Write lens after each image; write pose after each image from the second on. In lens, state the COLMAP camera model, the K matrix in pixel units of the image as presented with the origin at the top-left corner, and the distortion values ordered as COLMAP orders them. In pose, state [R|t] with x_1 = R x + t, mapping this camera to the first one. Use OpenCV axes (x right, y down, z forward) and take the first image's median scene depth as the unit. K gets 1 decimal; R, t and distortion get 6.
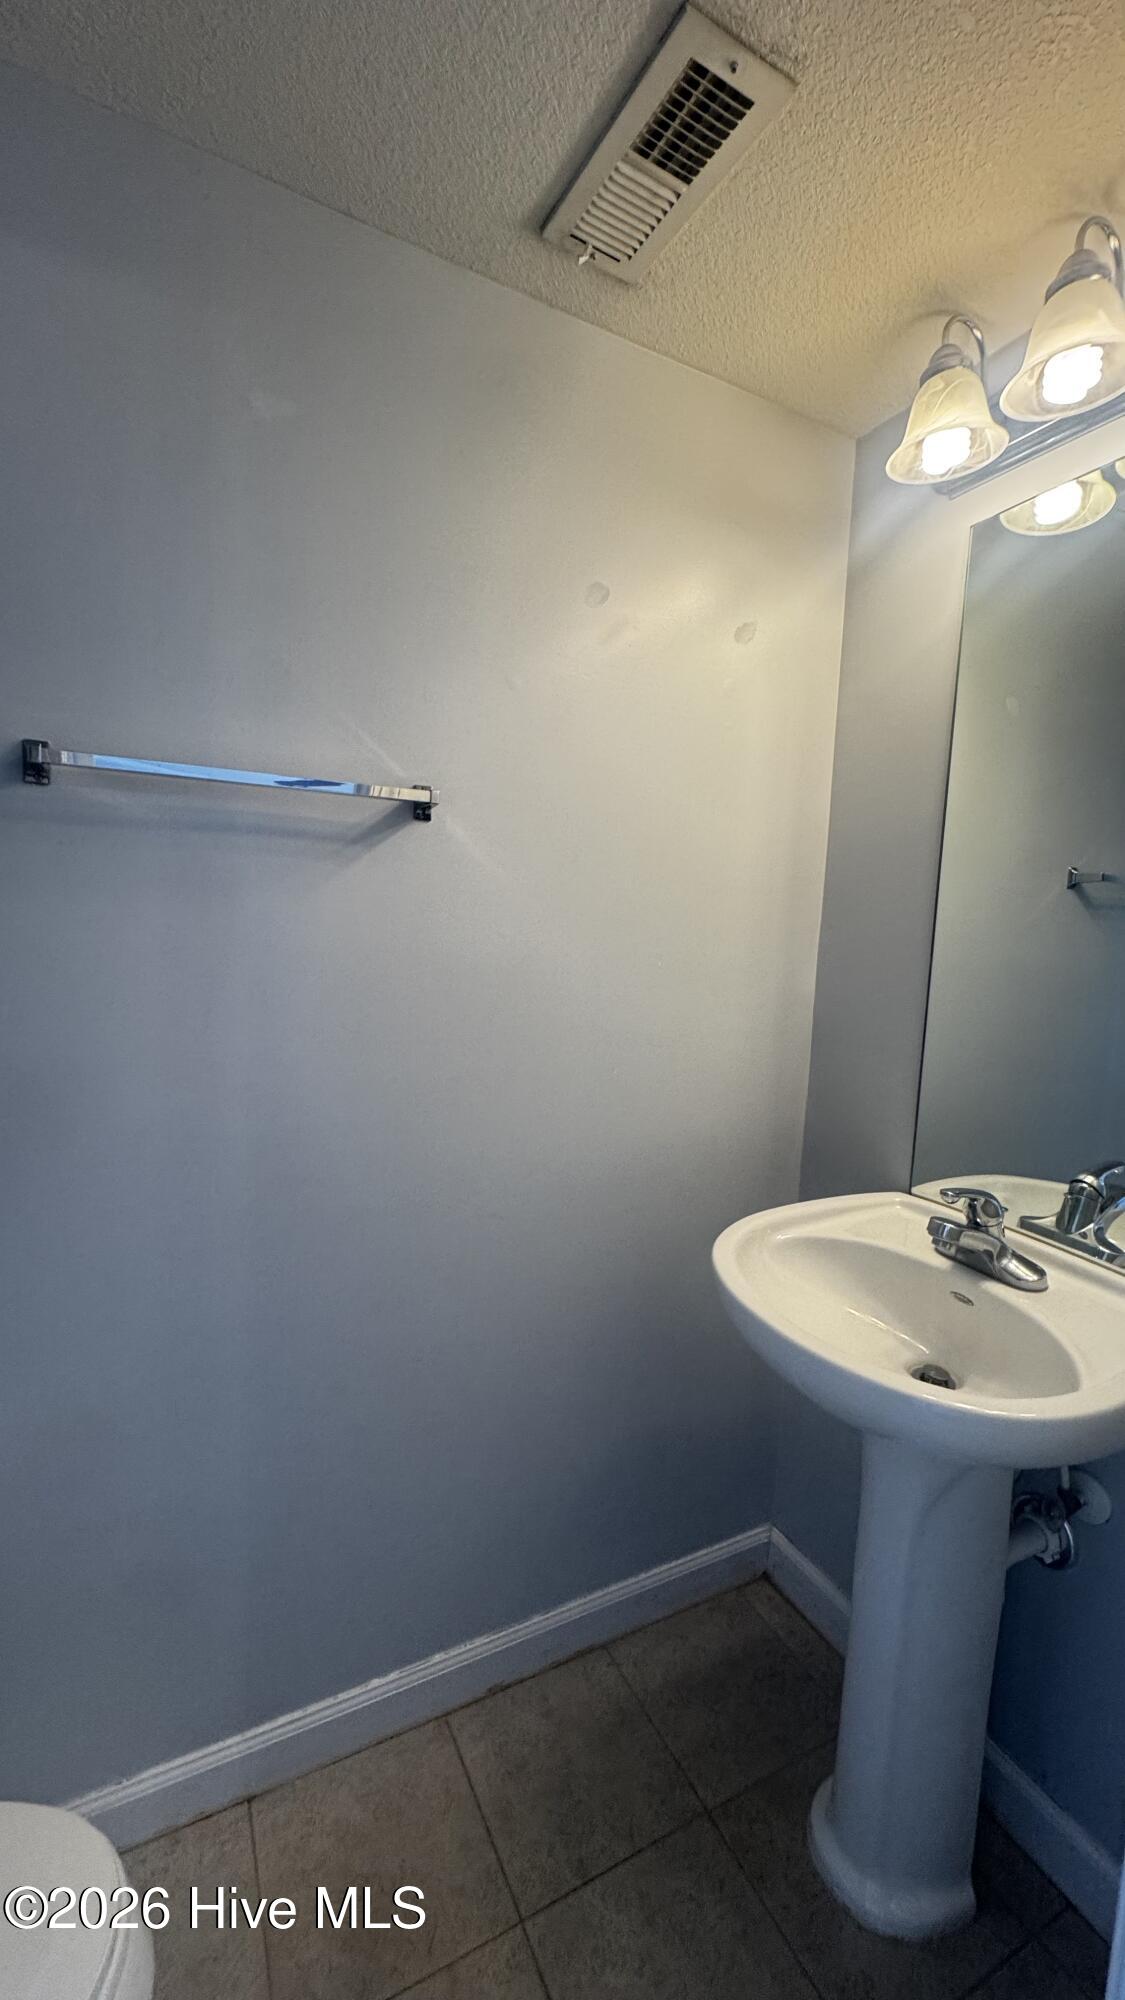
lens RADIAL K [[792.6, 0, 566.0], [0, 792.6, 1001.8], [0, 0, 1]] dist [-0.005088, -0.000364]
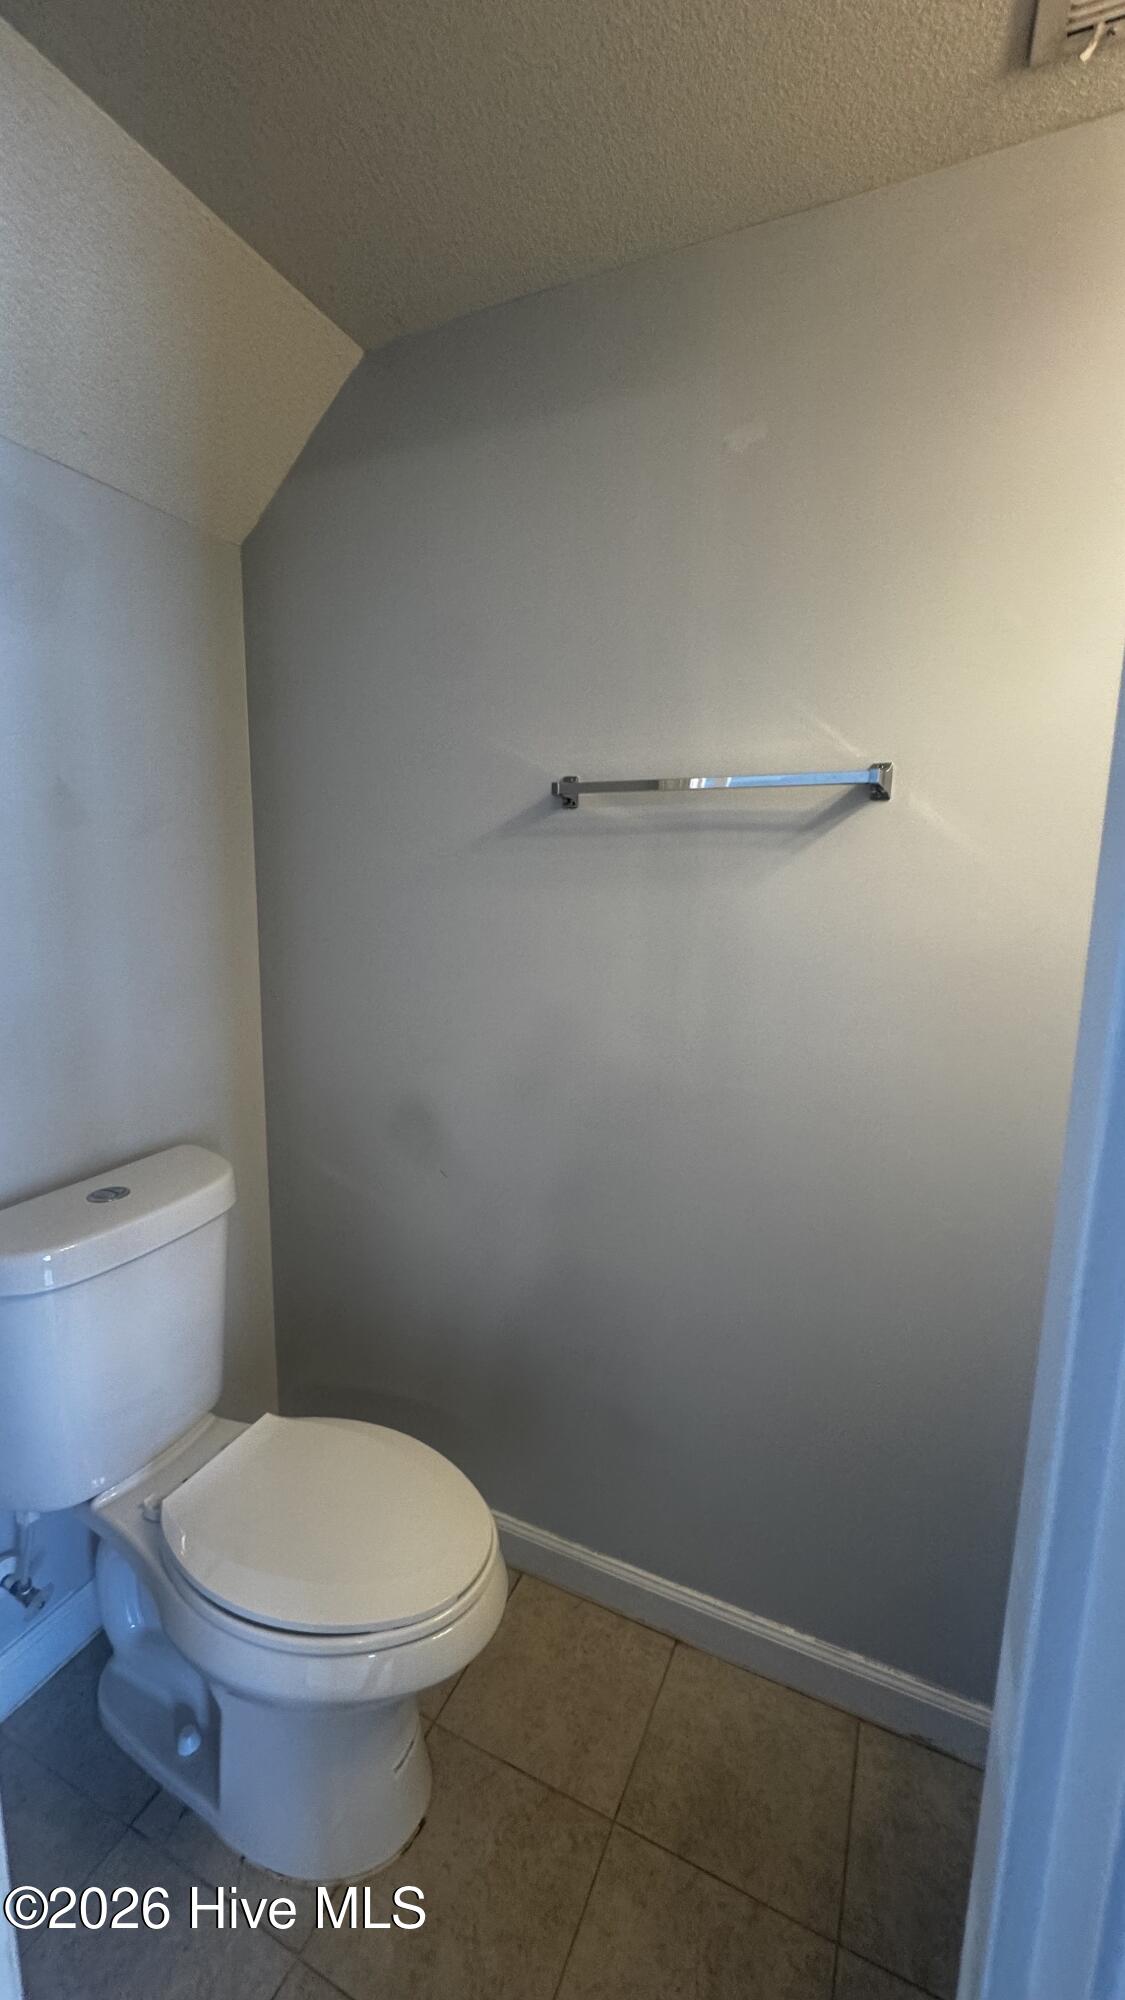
lens RADIAL K [[792.6, 0, 570.7], [0, 792.6, 995.2], [0, 0, 1]] dist [-0.005088, -0.000364]
pose [[0.617302, 0.093135, -0.781194, 0.358374], [-0.065393, 0.995606, 0.067025, -0.035950], [0.784004, 0.009710, 0.620680, 0.122349]]
